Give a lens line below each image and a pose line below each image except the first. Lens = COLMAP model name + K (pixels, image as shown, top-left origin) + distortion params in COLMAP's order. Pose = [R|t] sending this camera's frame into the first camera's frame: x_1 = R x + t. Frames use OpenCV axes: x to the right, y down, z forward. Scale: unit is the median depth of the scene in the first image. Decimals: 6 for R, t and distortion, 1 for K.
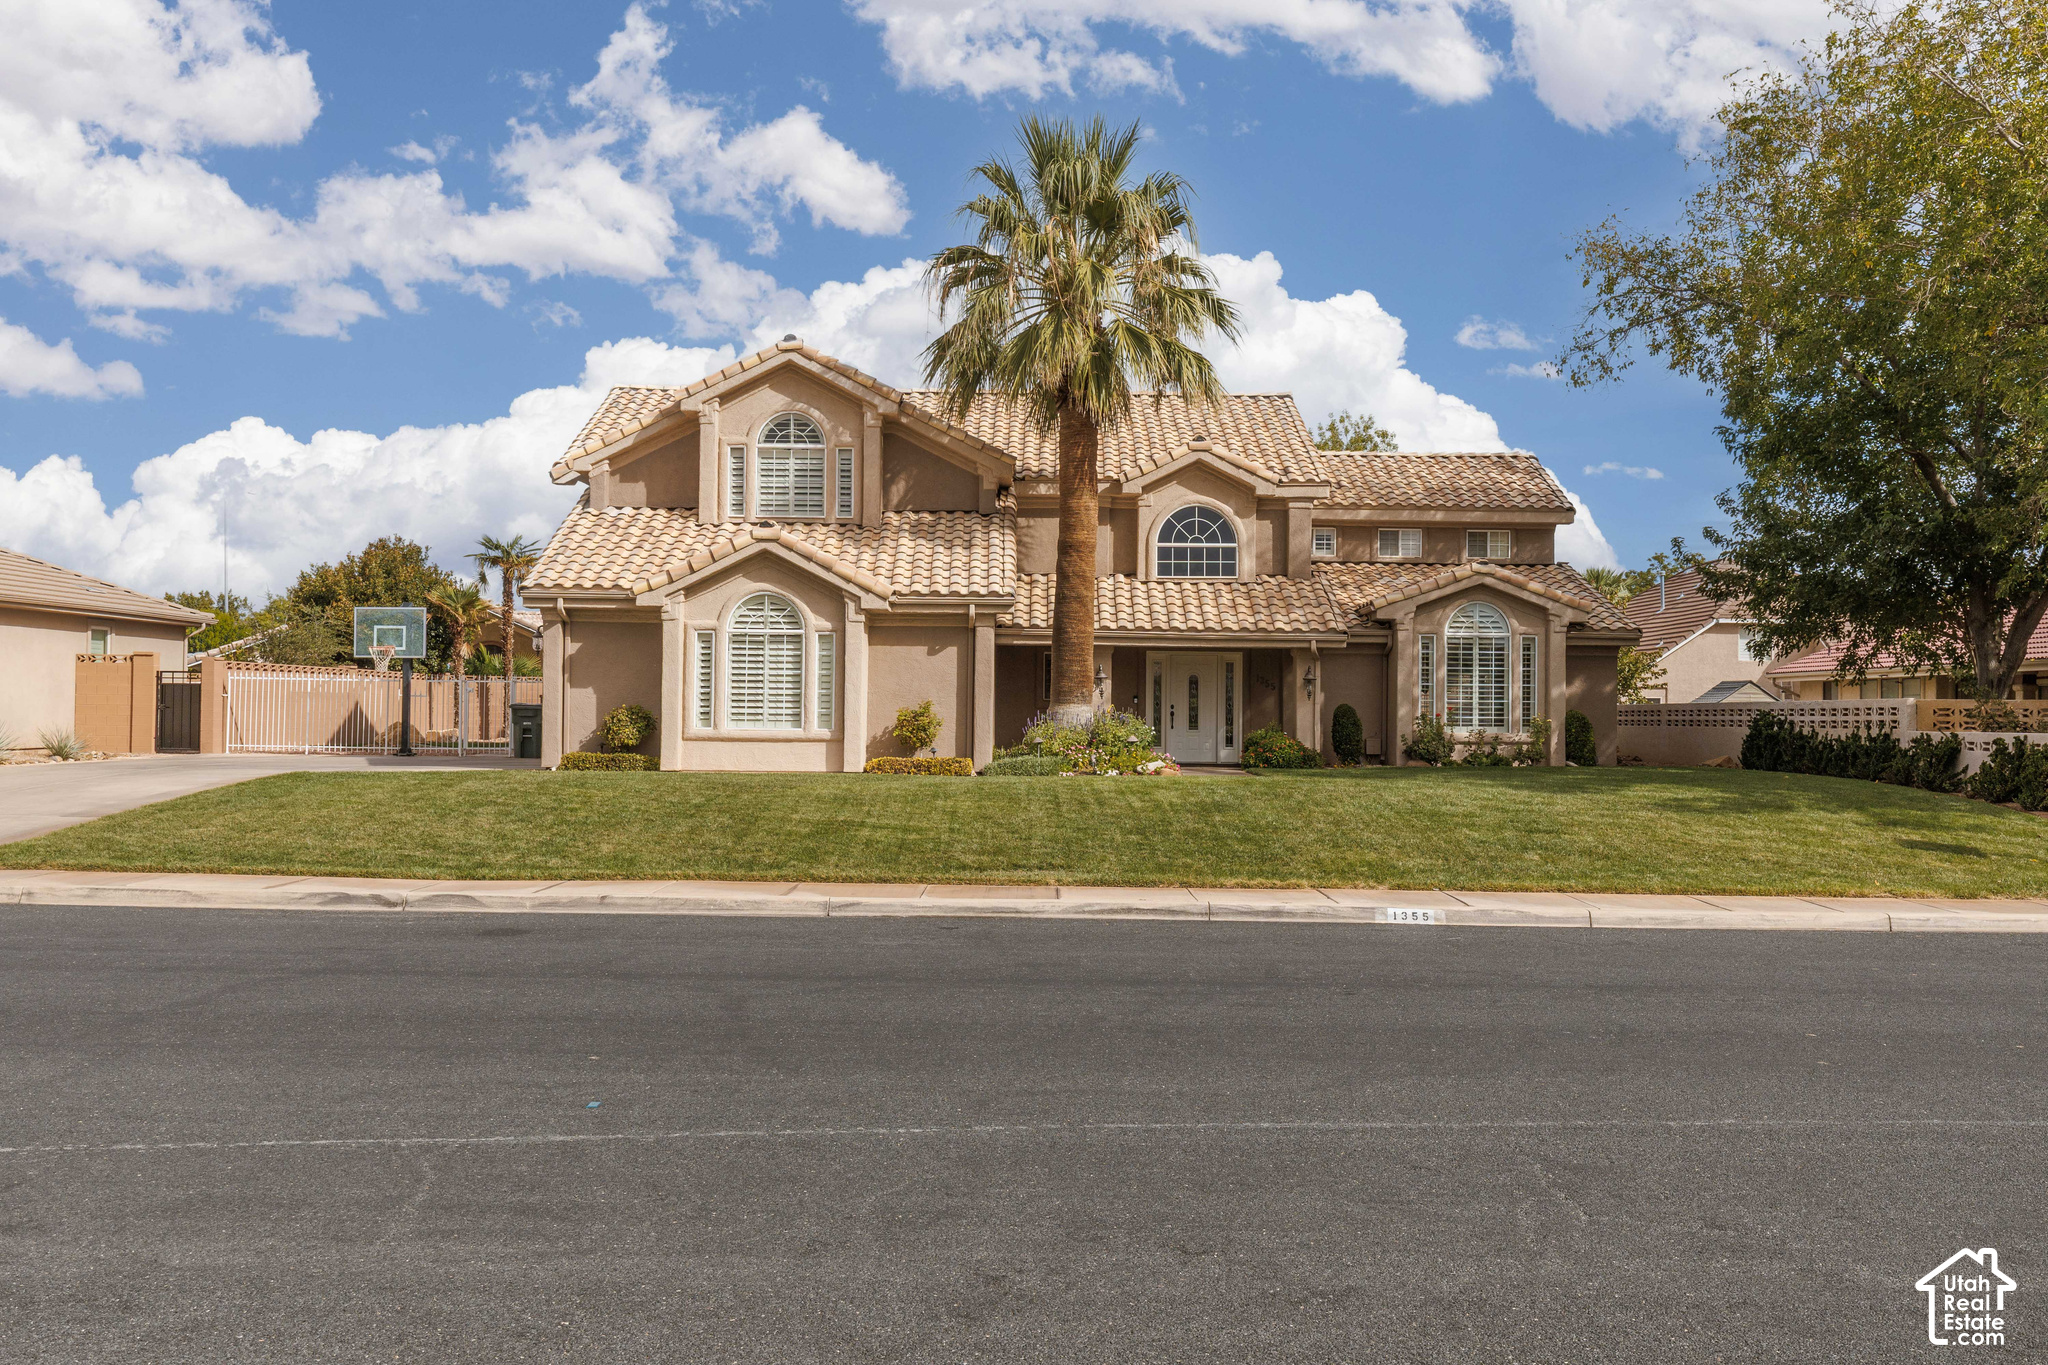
lens RADIAL K [[1789.8, 0, 1016.9], [0, 1789.8, 682.5], [0, 0, 1]] dist [-0.009197, 0.010927]
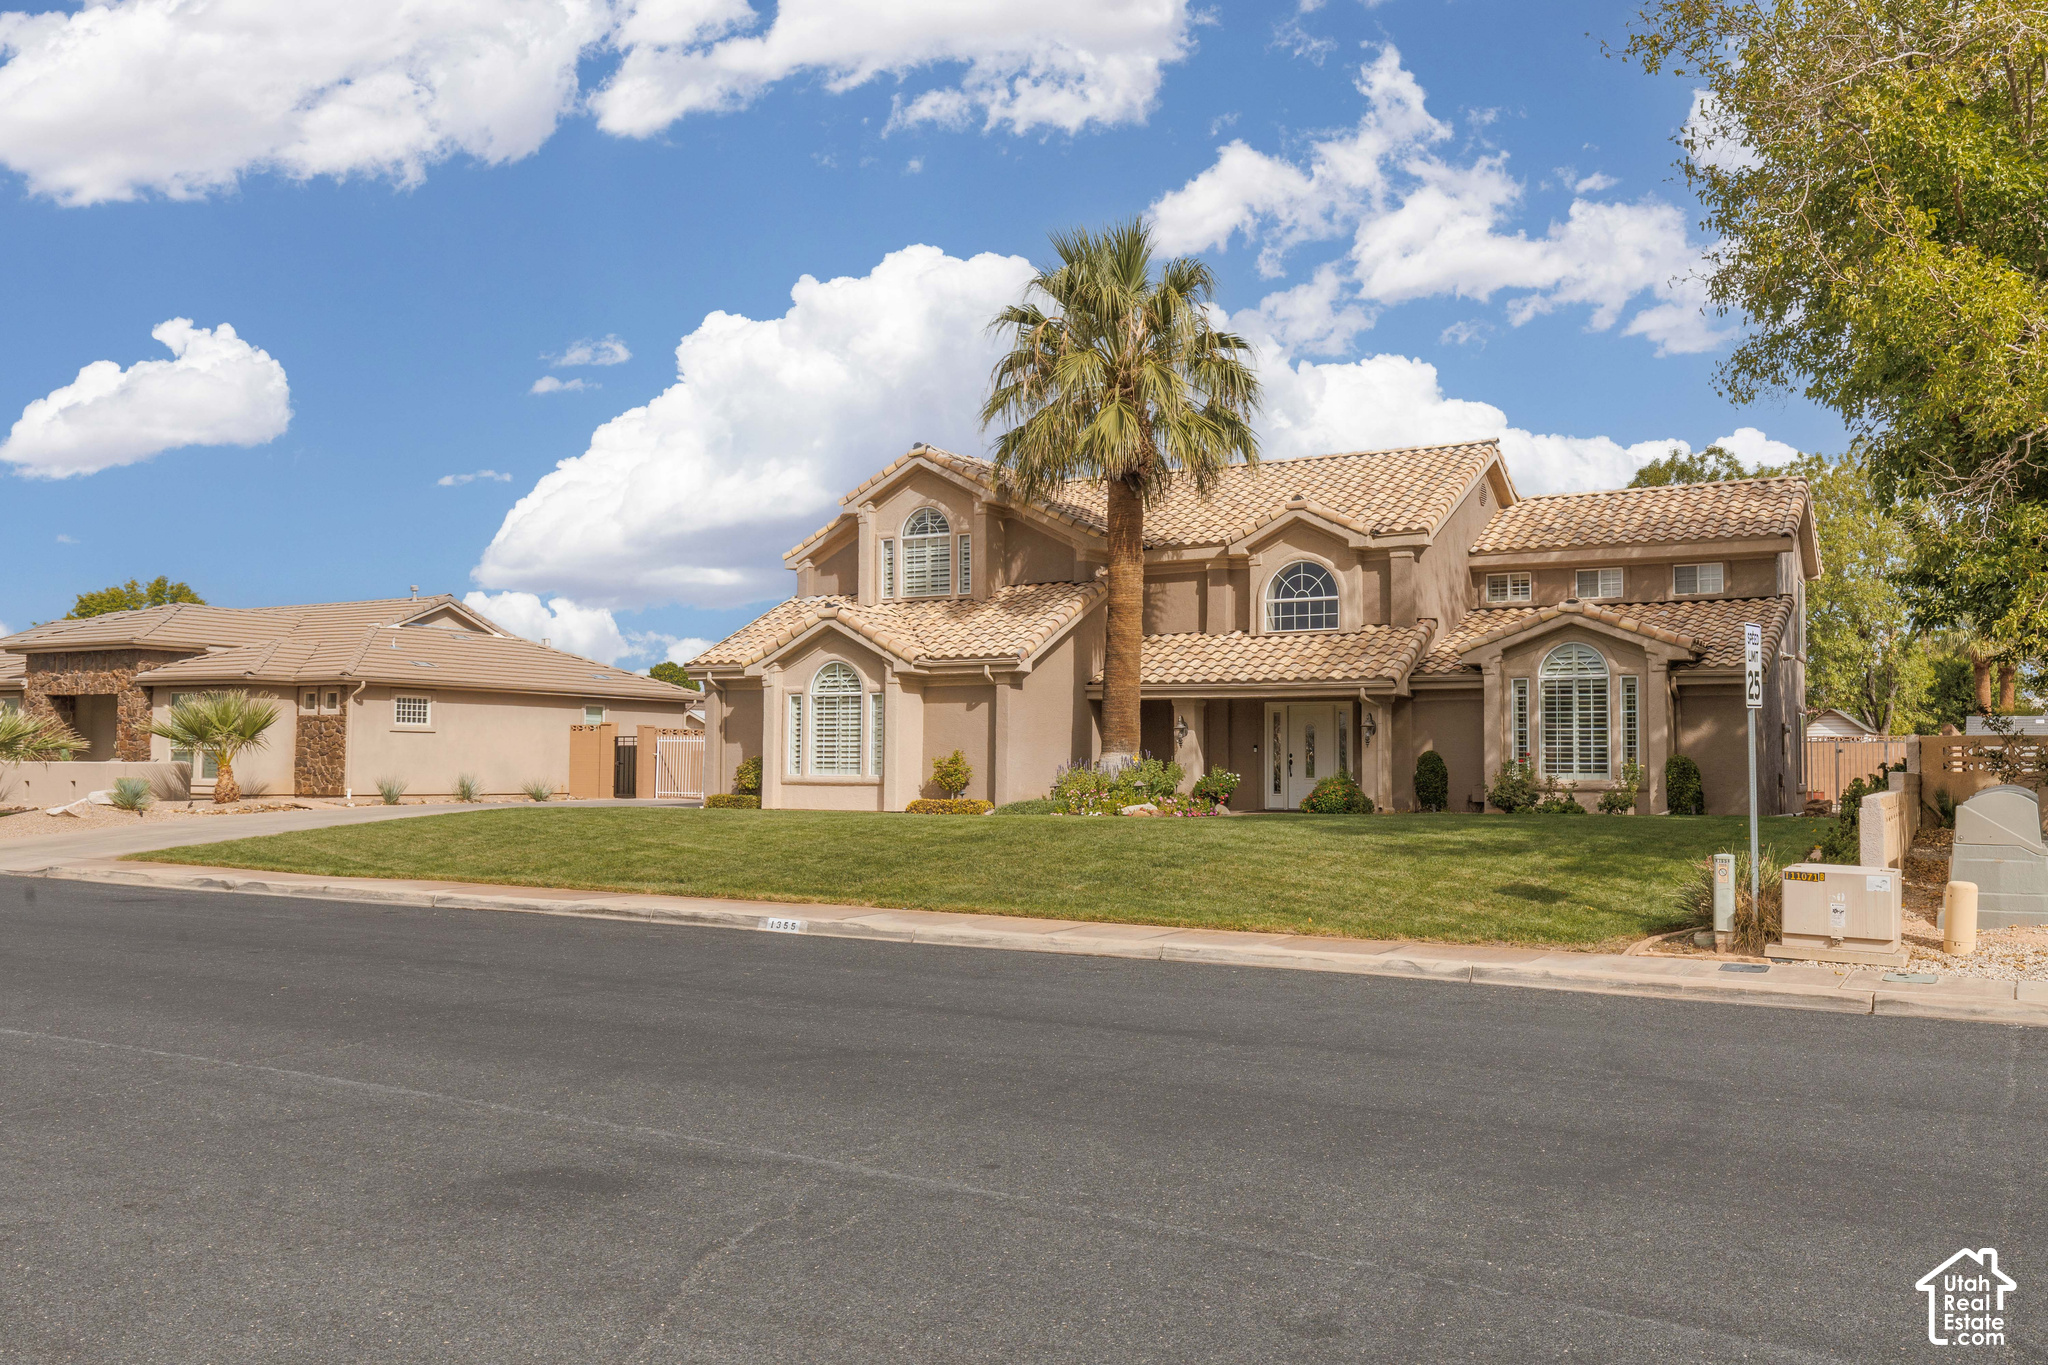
lens RADIAL K [[1697.5, 0, 1016.1], [0, 1697.5, 674.1], [0, 0, 1]] dist [0.005955, -0.001703]
pose [[0.858204, -0.033735, -0.512200, 0.486092], [0.010610, 0.998791, -0.048007, 0.012642], [0.513200, 0.035765, 0.857524, 0.074456]]
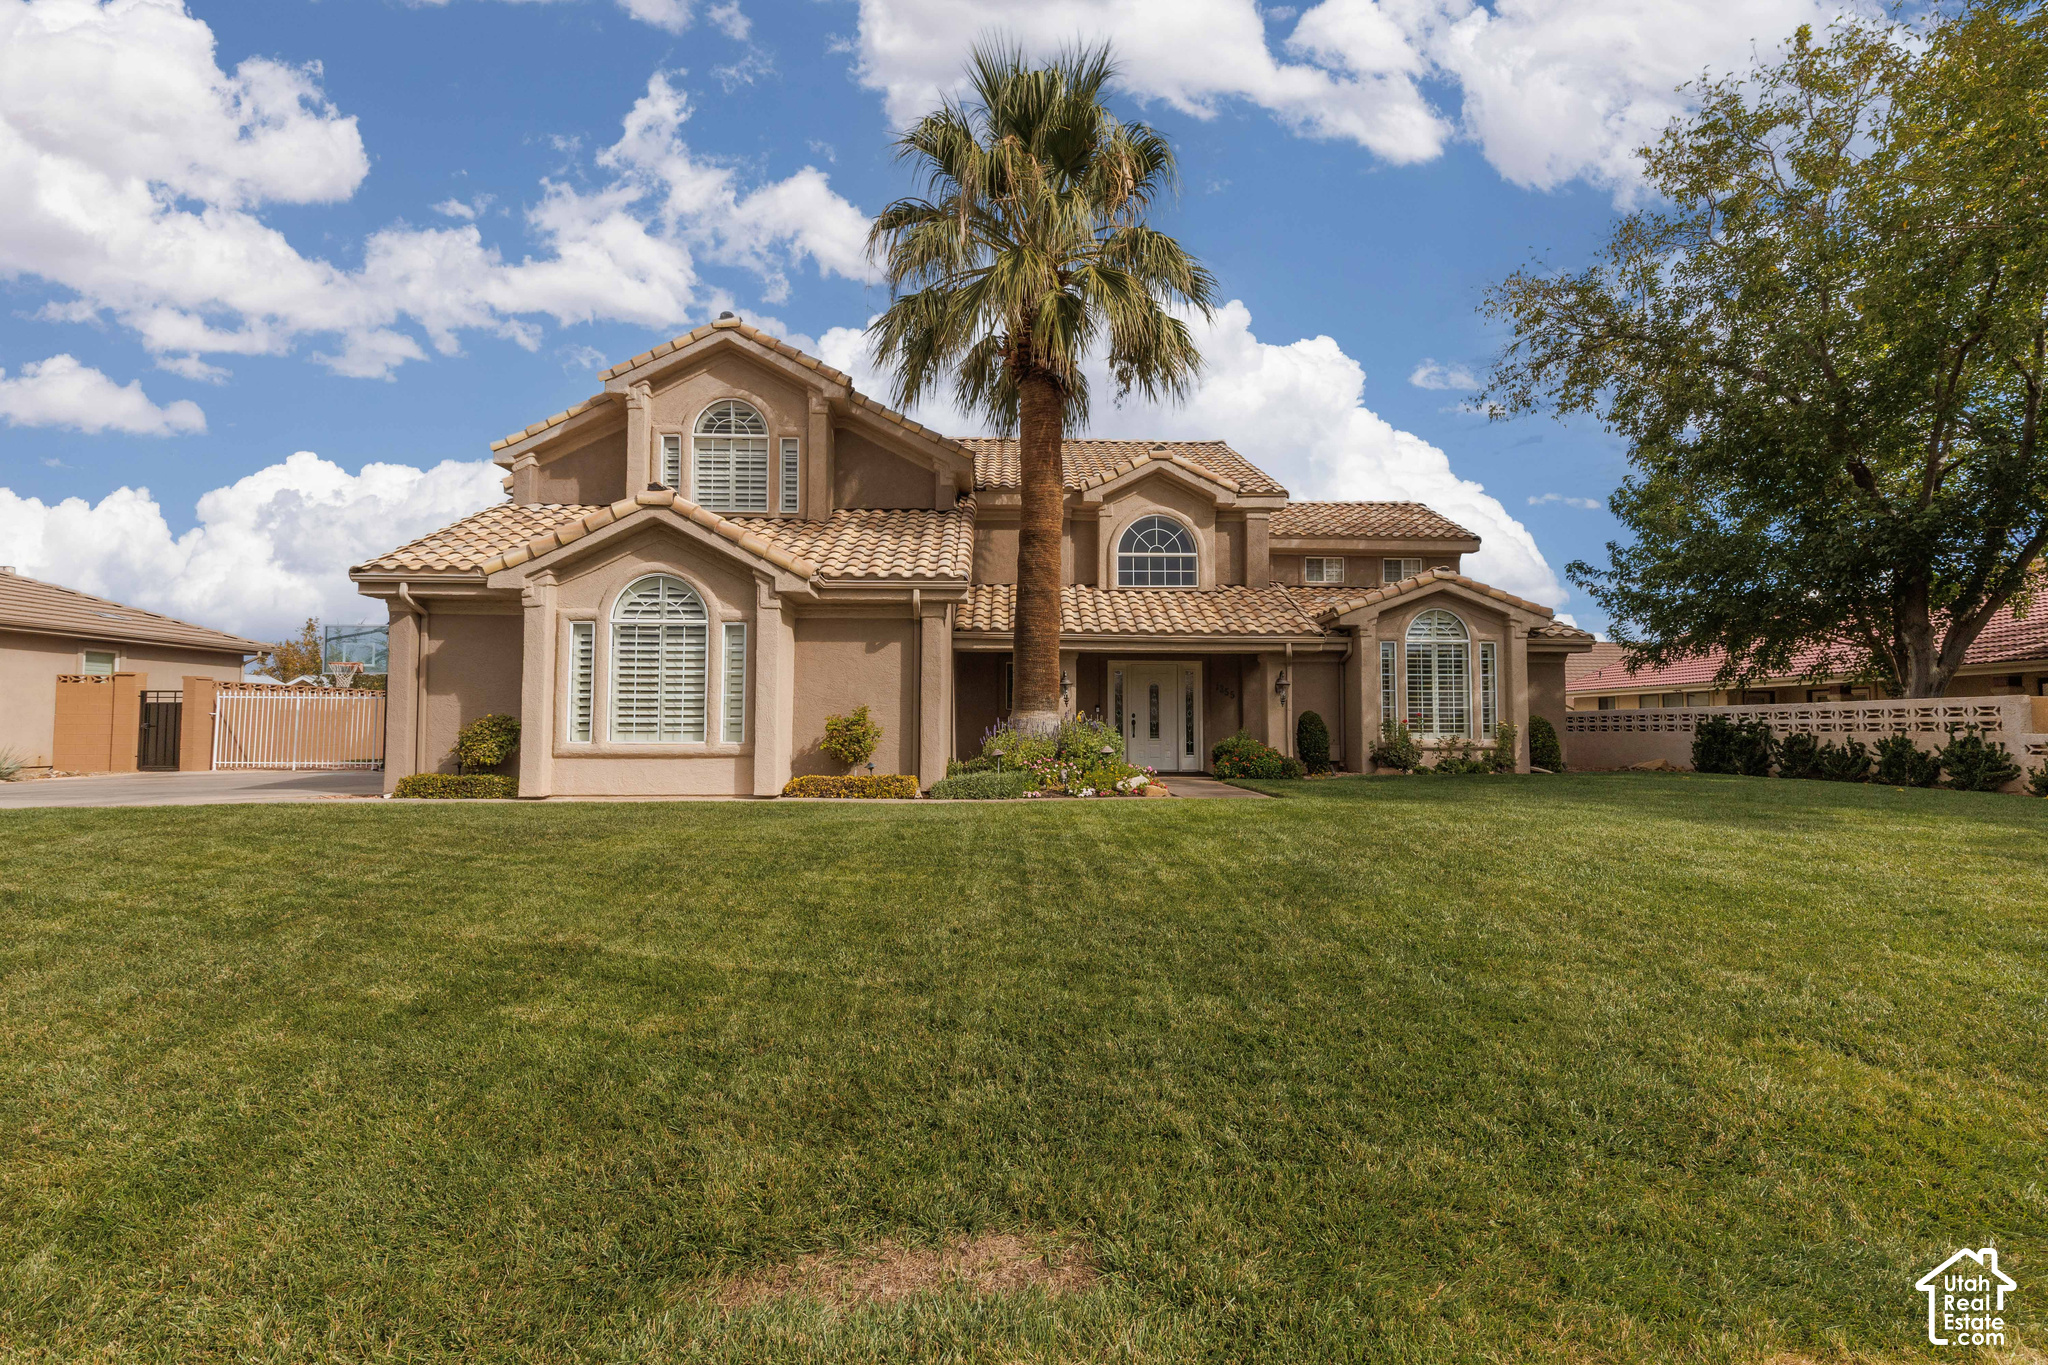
lens RADIAL K [[921.3, 0, 1034.9], [0, 921.3, 689.7], [0, 0, 1]] dist [0.008194, -0.000923]
pose [[0.999209, -0.006937, 0.039158, 0.011322], [0.007982, 0.999615, -0.026581, 0.012942], [-0.038958, 0.026873, 0.998879, 0.512035]]
